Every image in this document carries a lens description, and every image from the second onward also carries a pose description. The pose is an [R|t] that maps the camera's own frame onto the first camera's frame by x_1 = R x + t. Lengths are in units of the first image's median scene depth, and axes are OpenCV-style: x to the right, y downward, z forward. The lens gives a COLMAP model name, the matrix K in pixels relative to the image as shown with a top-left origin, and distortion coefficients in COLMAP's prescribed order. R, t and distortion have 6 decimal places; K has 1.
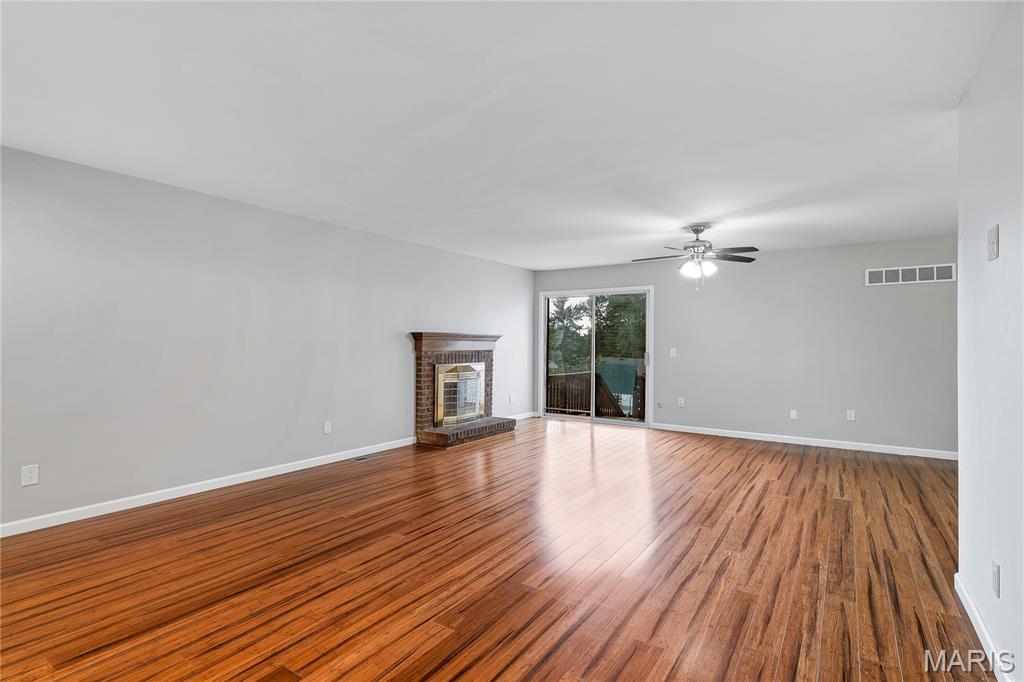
lens RADIAL K [[509.8, 0, 508.3], [0, 509.8, 338.2], [0, 0, 1]] dist [-0.006469, -0.000473]
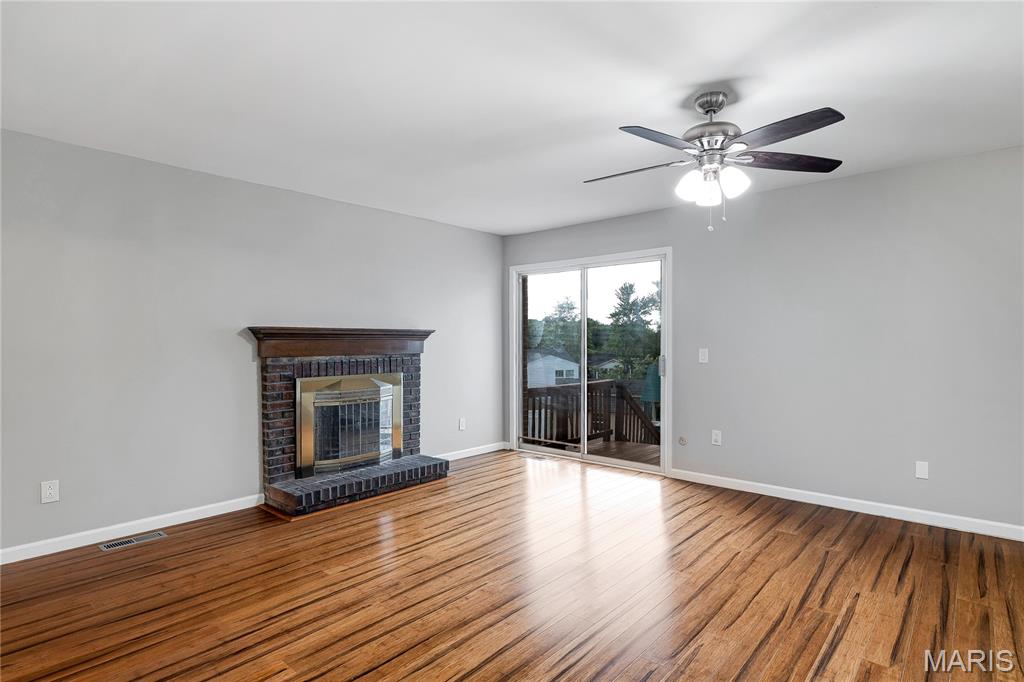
lens RADIAL K [[537.8, 0, 507.6], [0, 537.8, 347.6], [0, 0, 1]] dist [-0.004830, 0.001357]
pose [[0.991325, -0.009489, -0.131088, 0.209867], [0.012272, 0.999716, 0.020439, 0.004024], [0.130857, -0.021871, 0.991160, 0.399736]]
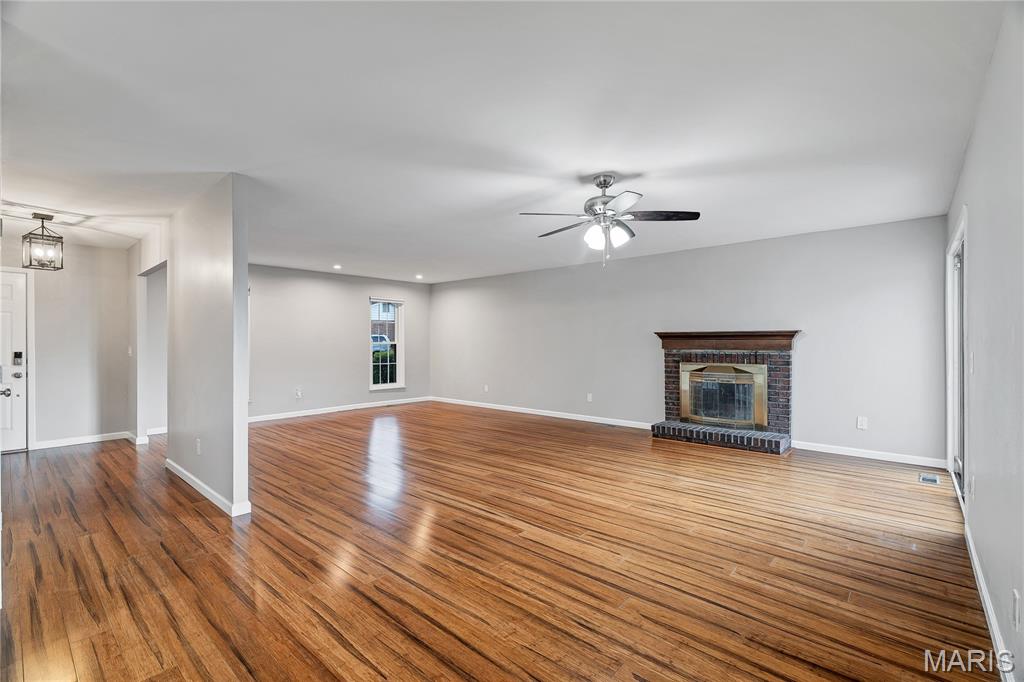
lens RADIAL K [[455.1, 0, 506.0], [0, 455.1, 339.4], [0, 0, 1]] dist [-0.001461, 0.000020]
pose [[-0.146302, -0.009119, -0.989198, 0.879690], [0.011695, 0.999872, -0.010947, 0.011252], [0.989171, -0.013170, -0.146177, 0.818319]]
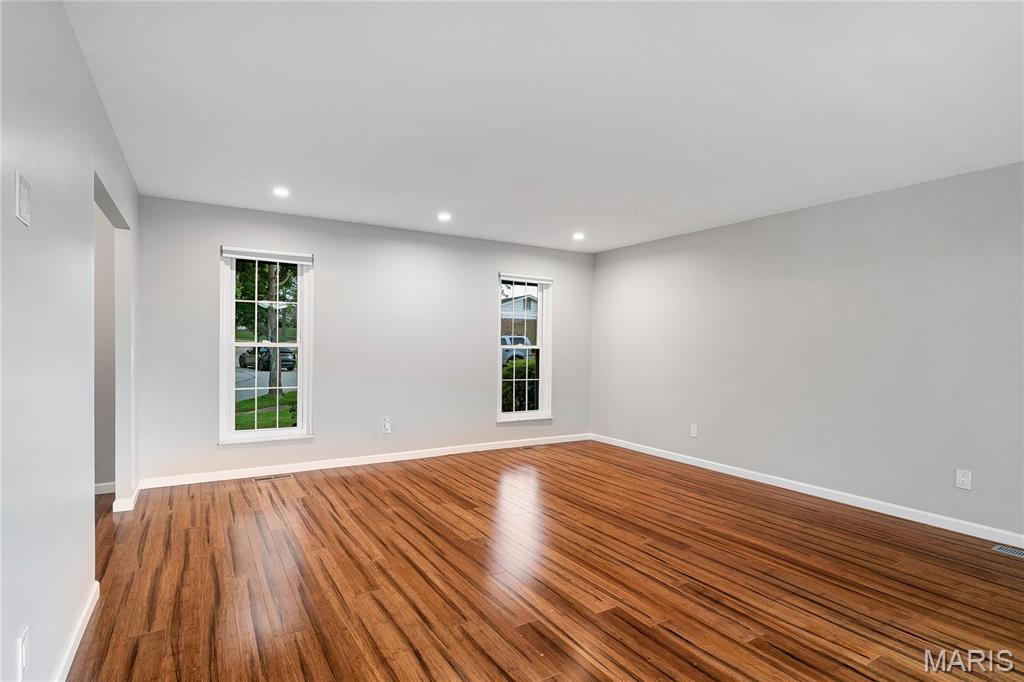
lens RADIAL K [[509.8, 0, 512.9], [0, 509.8, 343.6], [0, 0, 1]] dist [-0.006469, -0.000473]
pose [[-0.417520, -0.011577, -0.908594, 0.433840], [-0.007544, 0.999929, -0.009274, 0.004969], [0.908636, 0.002982, -0.417578, 0.633500]]
